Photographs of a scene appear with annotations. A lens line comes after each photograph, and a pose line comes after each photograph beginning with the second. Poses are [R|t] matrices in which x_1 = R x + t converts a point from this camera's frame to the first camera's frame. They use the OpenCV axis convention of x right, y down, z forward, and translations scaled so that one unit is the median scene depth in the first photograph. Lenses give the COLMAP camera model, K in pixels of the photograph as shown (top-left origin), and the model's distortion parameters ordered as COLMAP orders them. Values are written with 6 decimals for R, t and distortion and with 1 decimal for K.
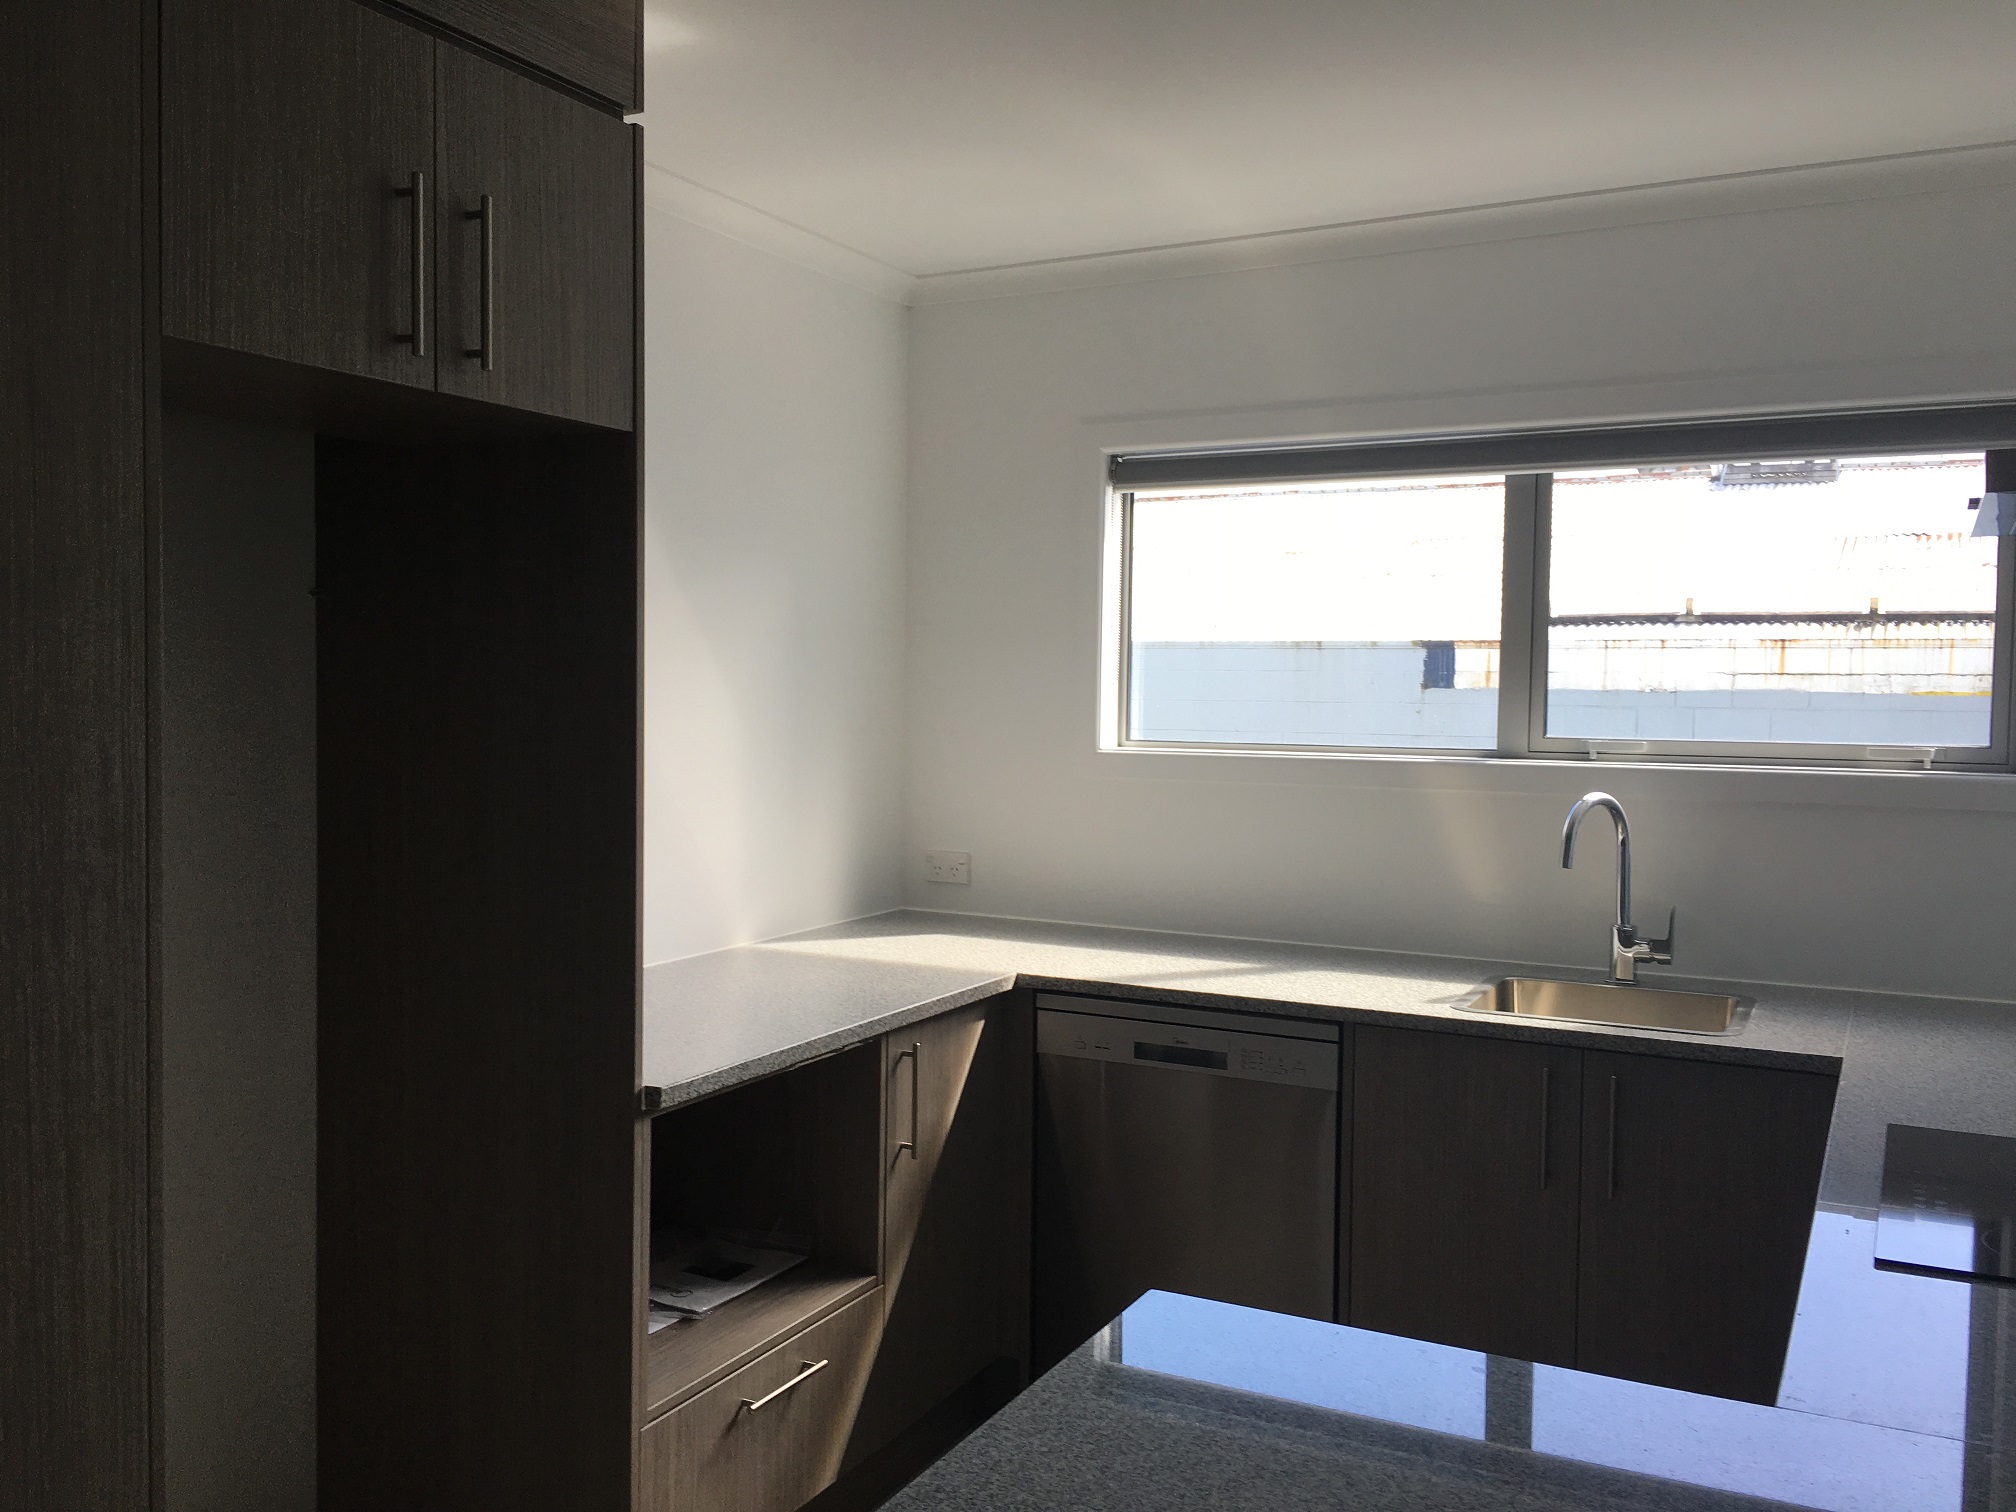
lens RADIAL K [[1709.2, 0, 1008.0], [0, 1709.2, 756.0], [0, 0, 1]] dist [0.075757, 0.002937]
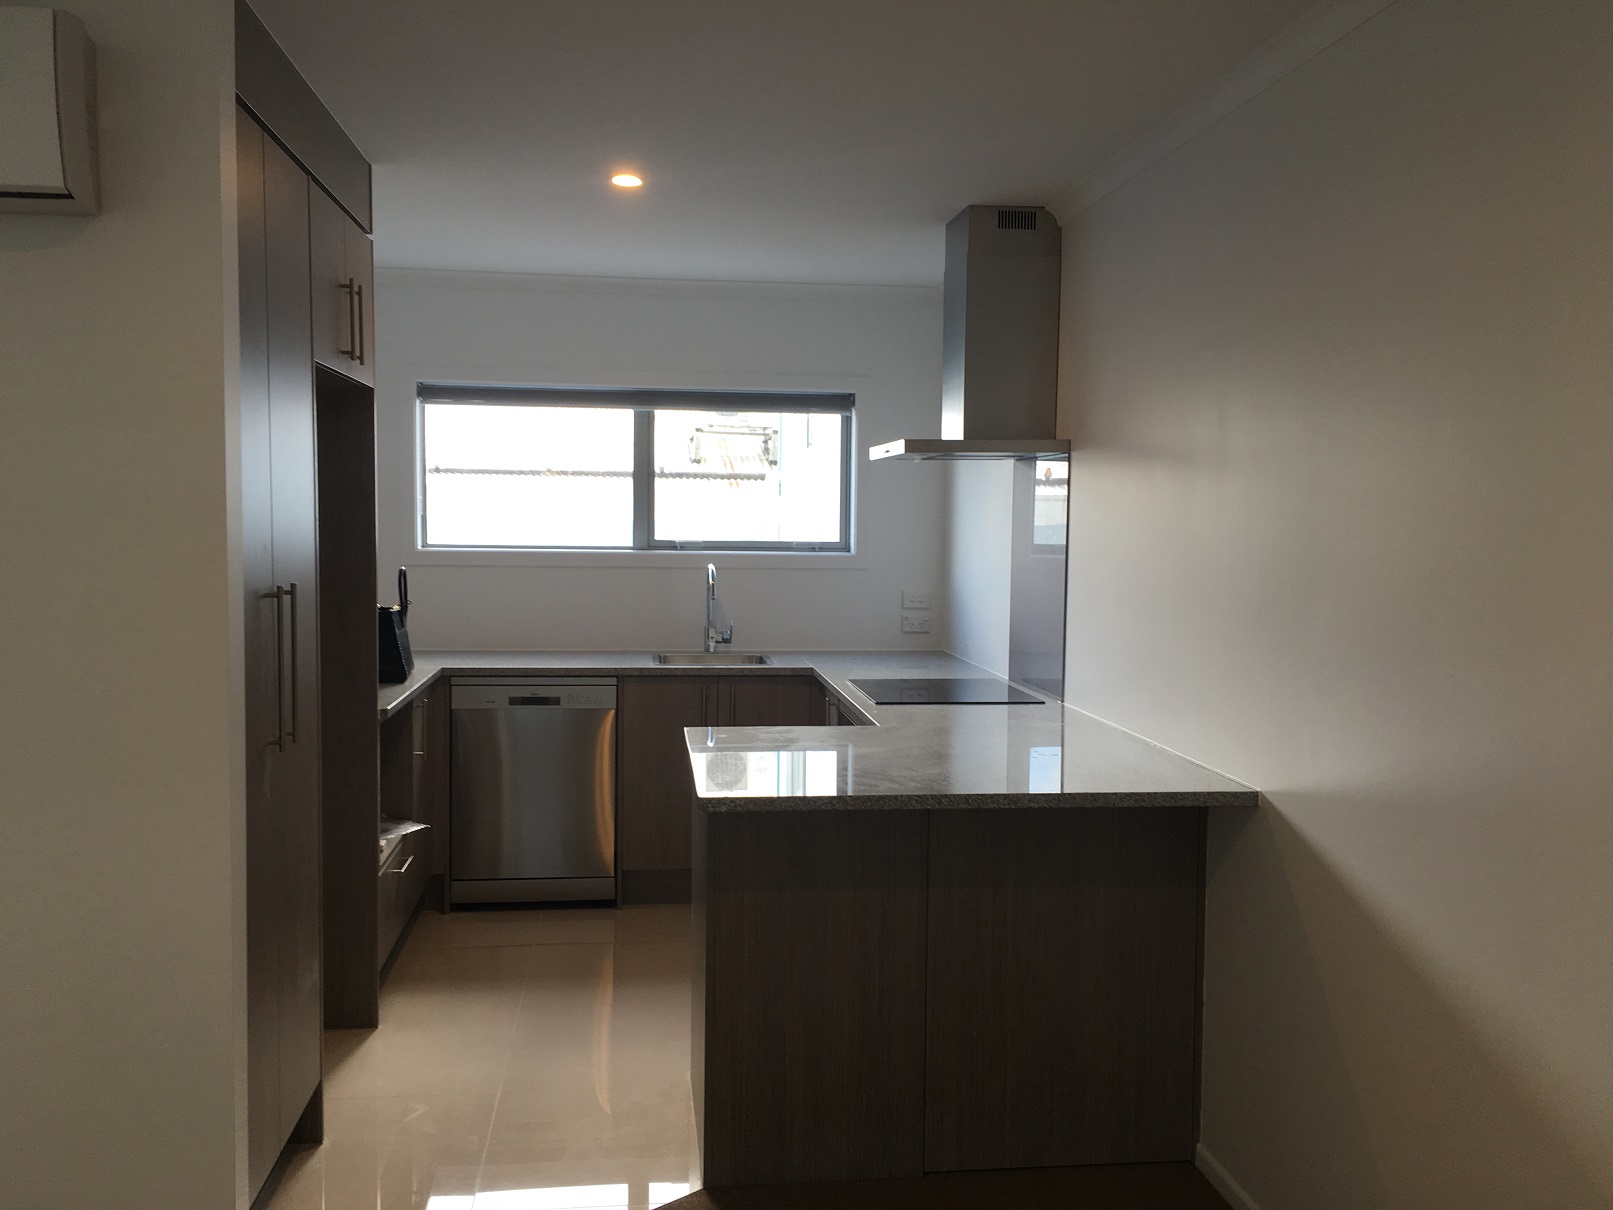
lens RADIAL K [[1367.6, 0, 806.5], [0, 1367.6, 605.0], [0, 0, 1]] dist [0.075757, 0.002937]
pose [[0.812635, -0.031091, 0.581944, -0.541347], [0.017383, 0.999425, 0.029121, 0.021264], [-0.582514, -0.013549, 0.812708, -0.458691]]
